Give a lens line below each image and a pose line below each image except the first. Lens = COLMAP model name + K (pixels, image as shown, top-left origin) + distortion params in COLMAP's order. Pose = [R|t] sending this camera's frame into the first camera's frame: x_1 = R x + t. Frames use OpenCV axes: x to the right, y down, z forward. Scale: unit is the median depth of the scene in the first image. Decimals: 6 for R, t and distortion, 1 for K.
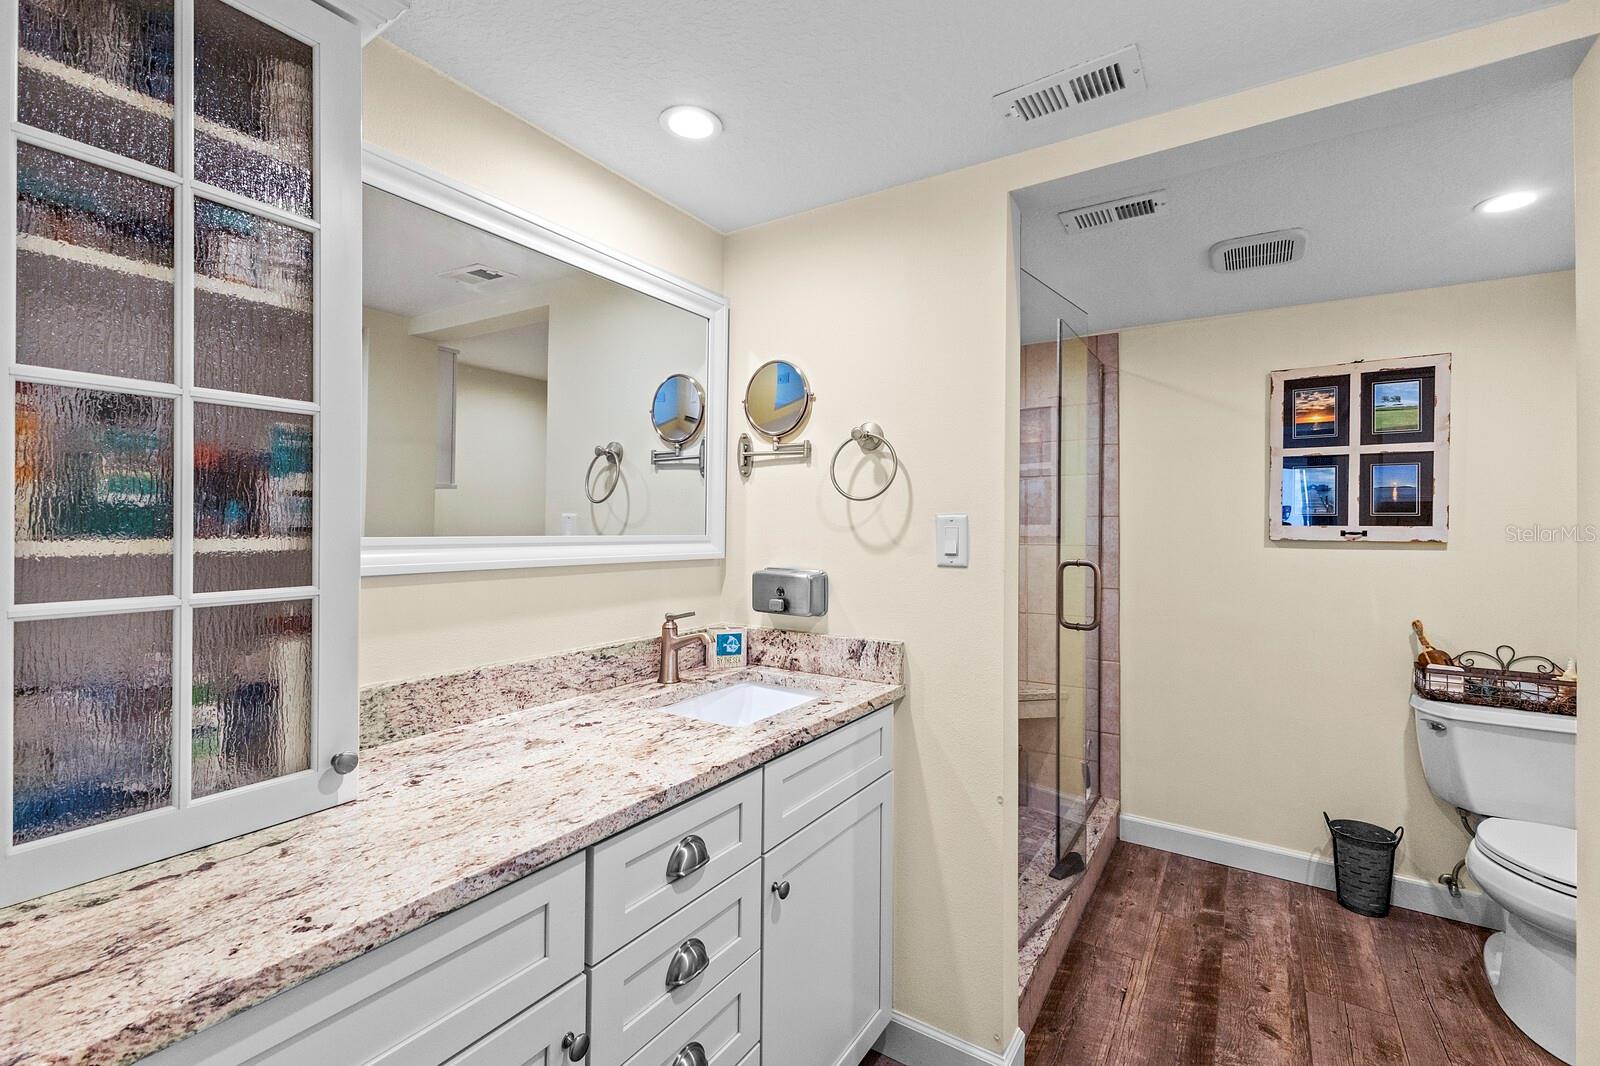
lens RADIAL K [[695.1, 0, 798.6], [0, 695.1, 523.5], [0, 0, 1]] dist [0.008924, -0.000443]
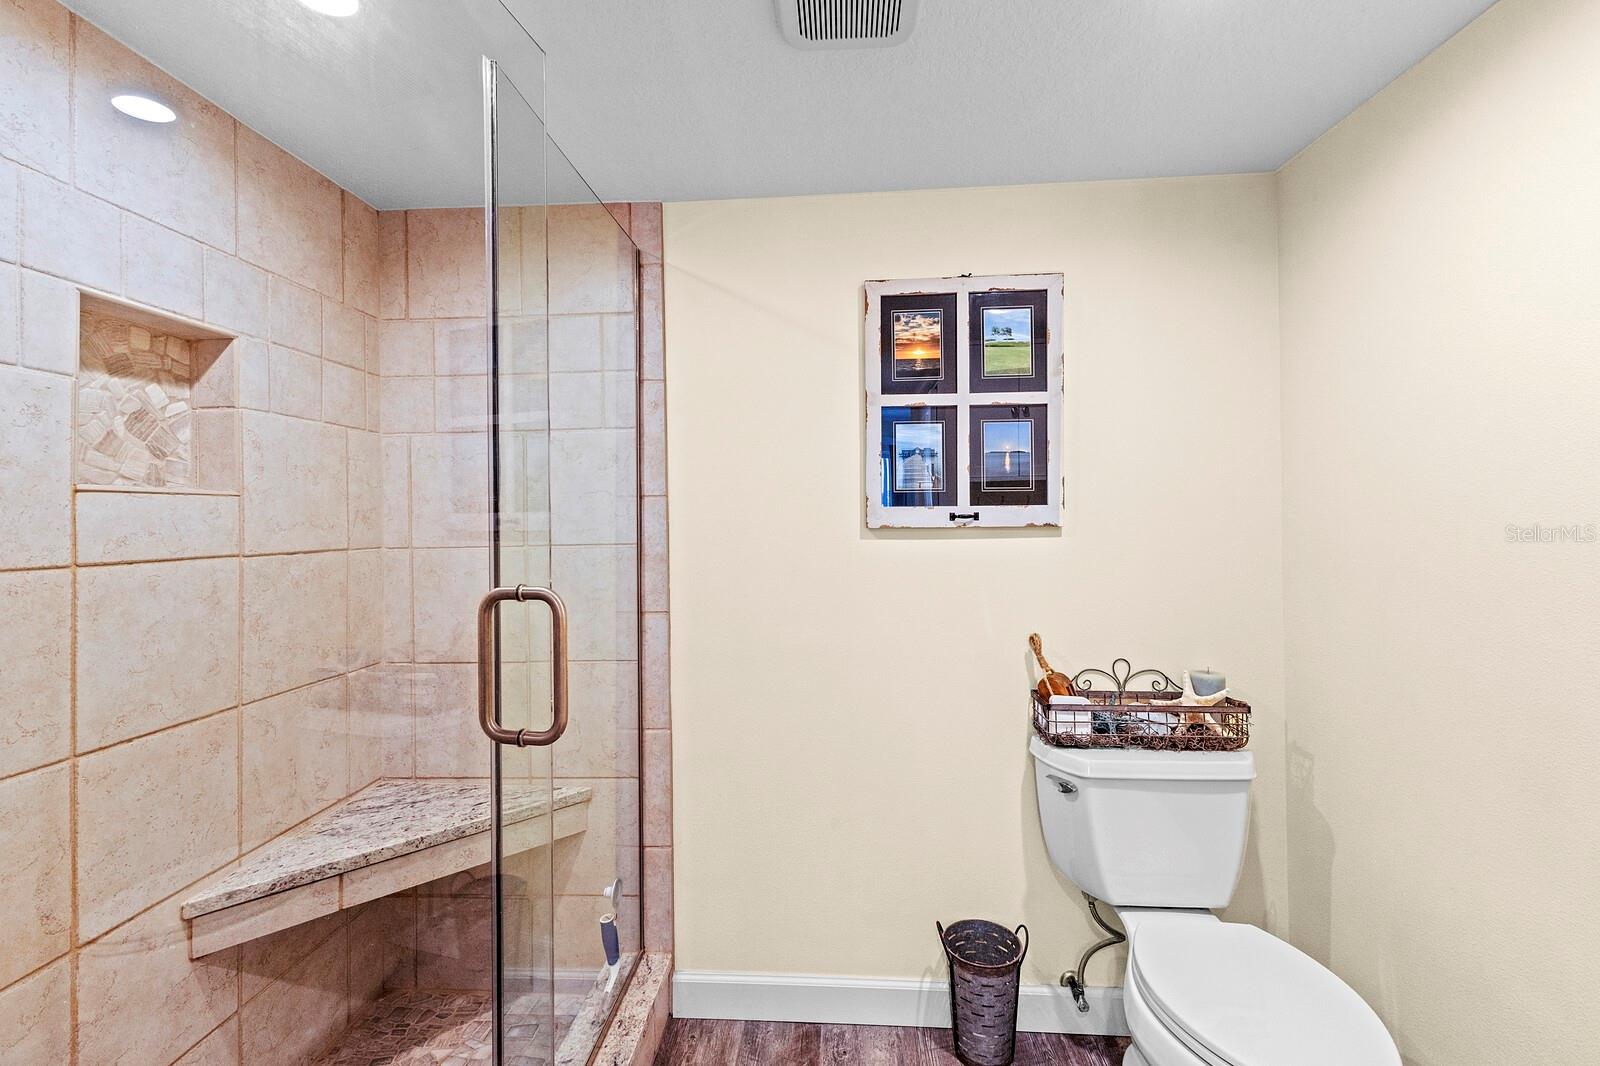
lens RADIAL K [[695.1, 0, 800.0], [0, 695.1, 524.9], [0, 0, 1]] dist [0.008924, -0.000443]
pose [[0.872191, -0.021071, 0.488712, 0.304175], [0.015092, 0.999755, 0.016169, 0.008814], [-0.488933, -0.006727, 0.872295, 0.466952]]
